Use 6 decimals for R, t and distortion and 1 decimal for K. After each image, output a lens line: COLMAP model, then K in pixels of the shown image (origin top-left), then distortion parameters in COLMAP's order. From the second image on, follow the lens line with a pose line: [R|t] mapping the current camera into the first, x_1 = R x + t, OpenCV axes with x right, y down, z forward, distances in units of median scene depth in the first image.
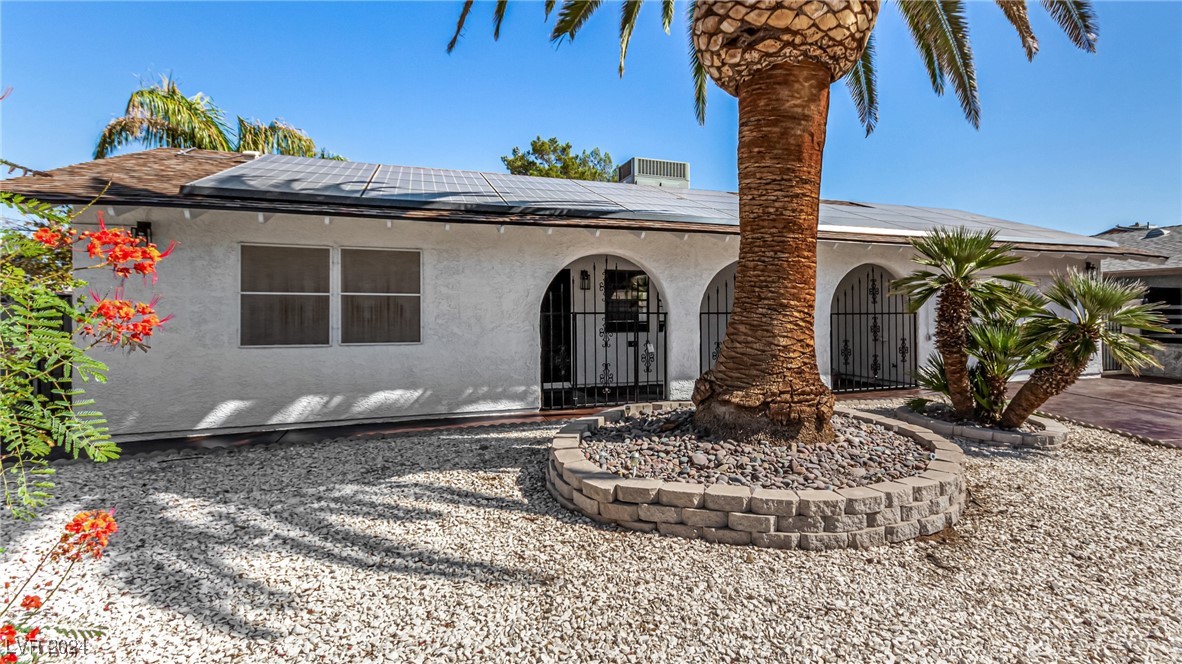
lens RADIAL K [[602.4, 0, 653.2], [0, 602.4, 312.1], [0, 0, 1]] dist [0.001214, 0.000948]
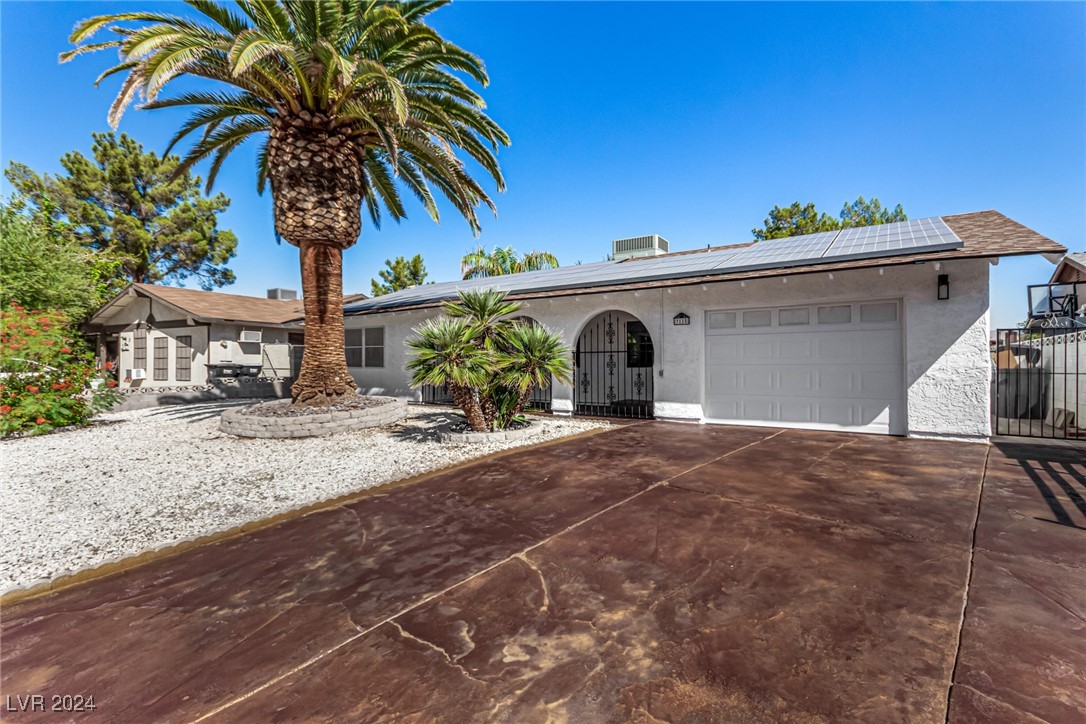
lens RADIAL K [[499.0, 0, 550.9], [0, 499.0, 362.0], [0, 0, 1]] dist [0.001338, 0.000230]
pose [[0.560708, -0.000363, -0.828014, 1.601802], [-0.000379, 1.000000, -0.000695, 0.033220], [0.828014, 0.000704, 0.560708, 0.493147]]
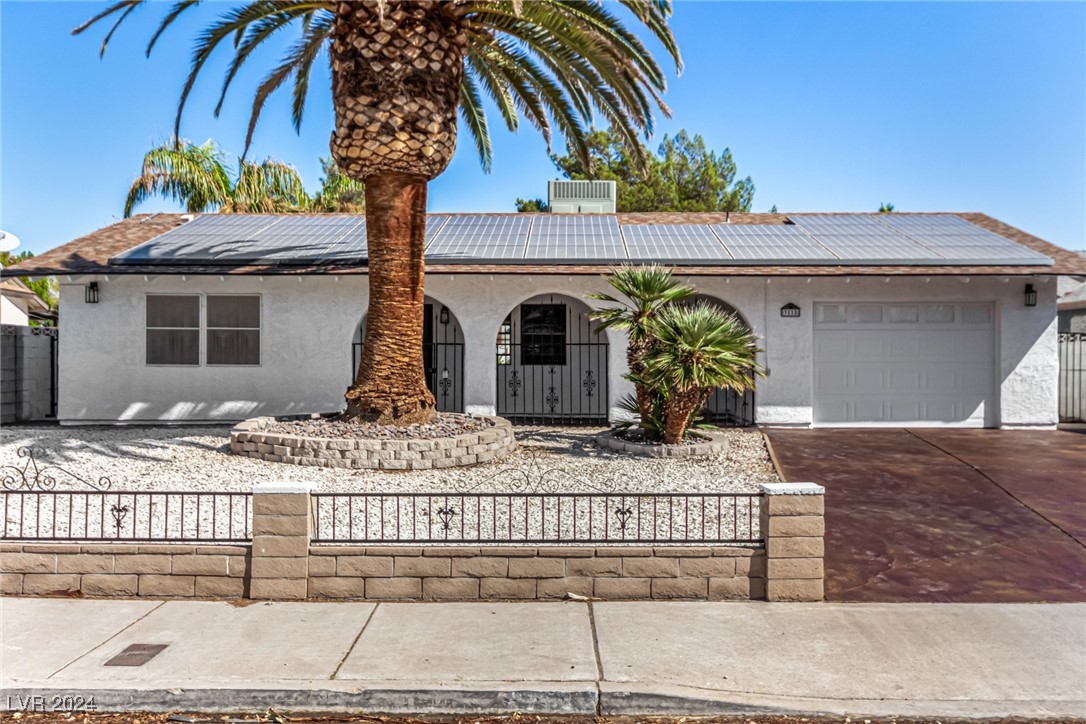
lens RADIAL K [[945.5, 0, 543.0], [0, 945.5, 362.0], [0, 0, 1]] dist [-0.015691, -0.013844]
pose [[0.920813, 0.008022, -0.389921, 1.038572], [-0.005960, 0.999961, 0.006496, 0.027992], [0.389958, -0.003658, 0.920825, -0.689500]]
